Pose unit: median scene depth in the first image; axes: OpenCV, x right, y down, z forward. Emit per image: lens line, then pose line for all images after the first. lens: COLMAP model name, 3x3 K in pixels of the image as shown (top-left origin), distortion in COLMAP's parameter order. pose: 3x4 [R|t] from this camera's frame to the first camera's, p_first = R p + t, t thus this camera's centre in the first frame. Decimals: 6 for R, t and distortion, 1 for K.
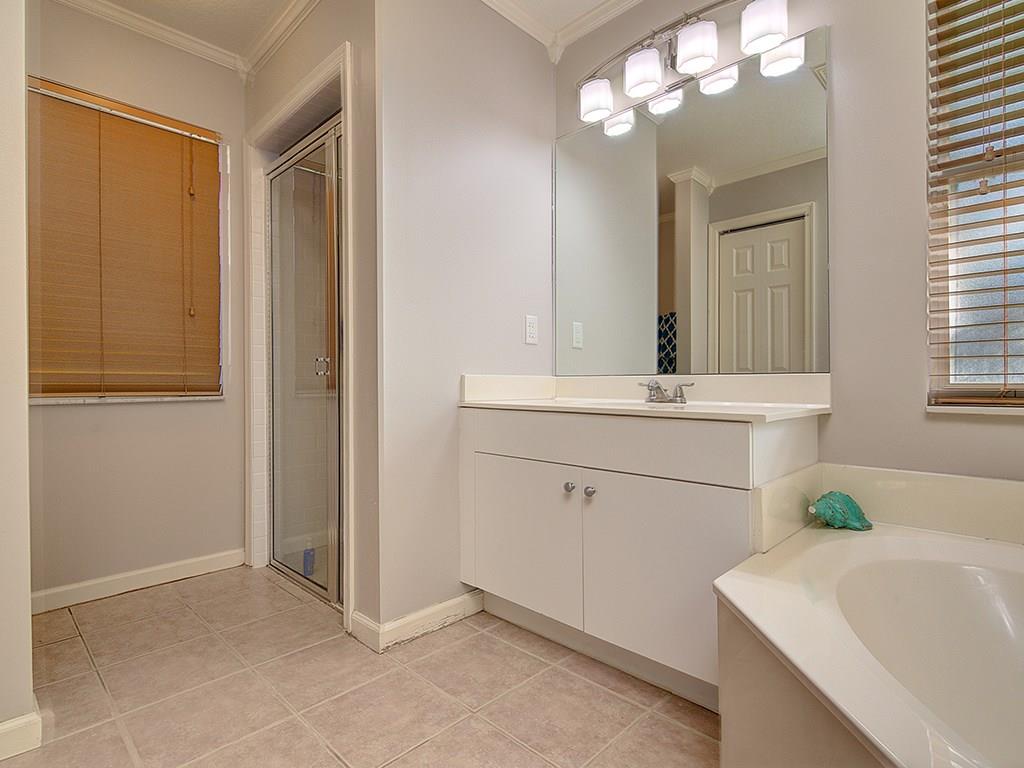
lens RADIAL K [[529.1, 0, 515.8], [0, 529.1, 380.5], [0, 0, 1]] dist [-0.002337, -0.000937]
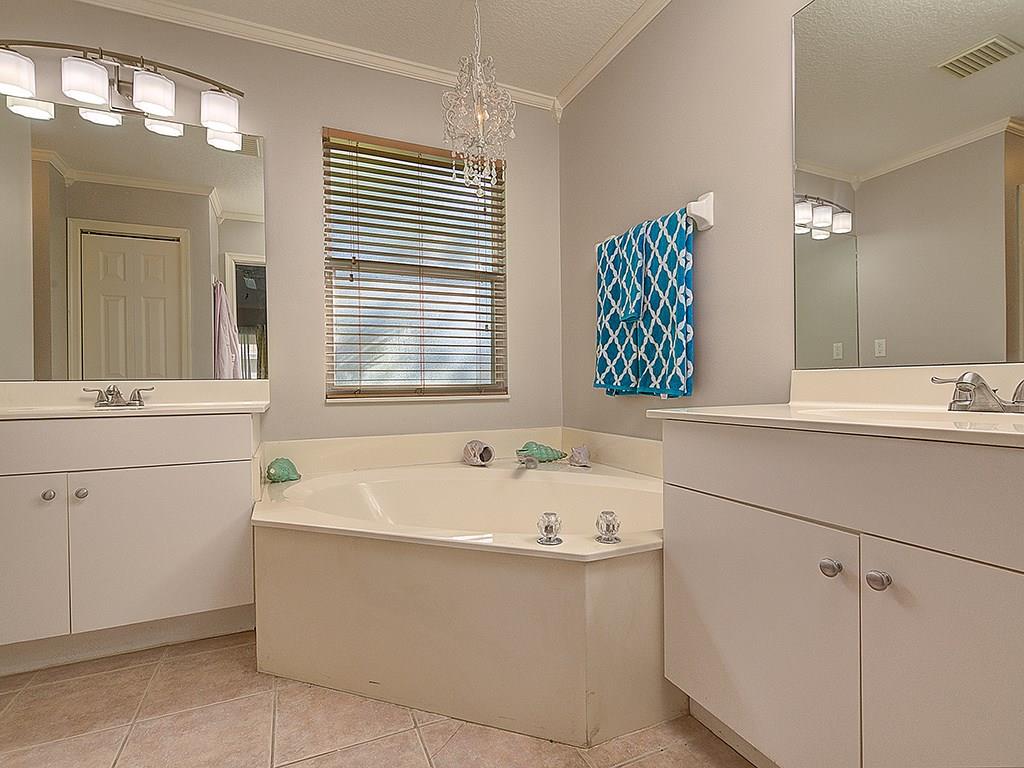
lens RADIAL K [[502.3, 0, 522.6], [0, 502.3, 389.0], [0, 0, 1]] dist [-0.003360, -0.000996]
pose [[0.366522, -0.014929, 0.930290, -0.430428], [0.010866, 0.999872, 0.011764, 0.004088], [-0.930346, 0.005796, 0.366637, -0.155883]]
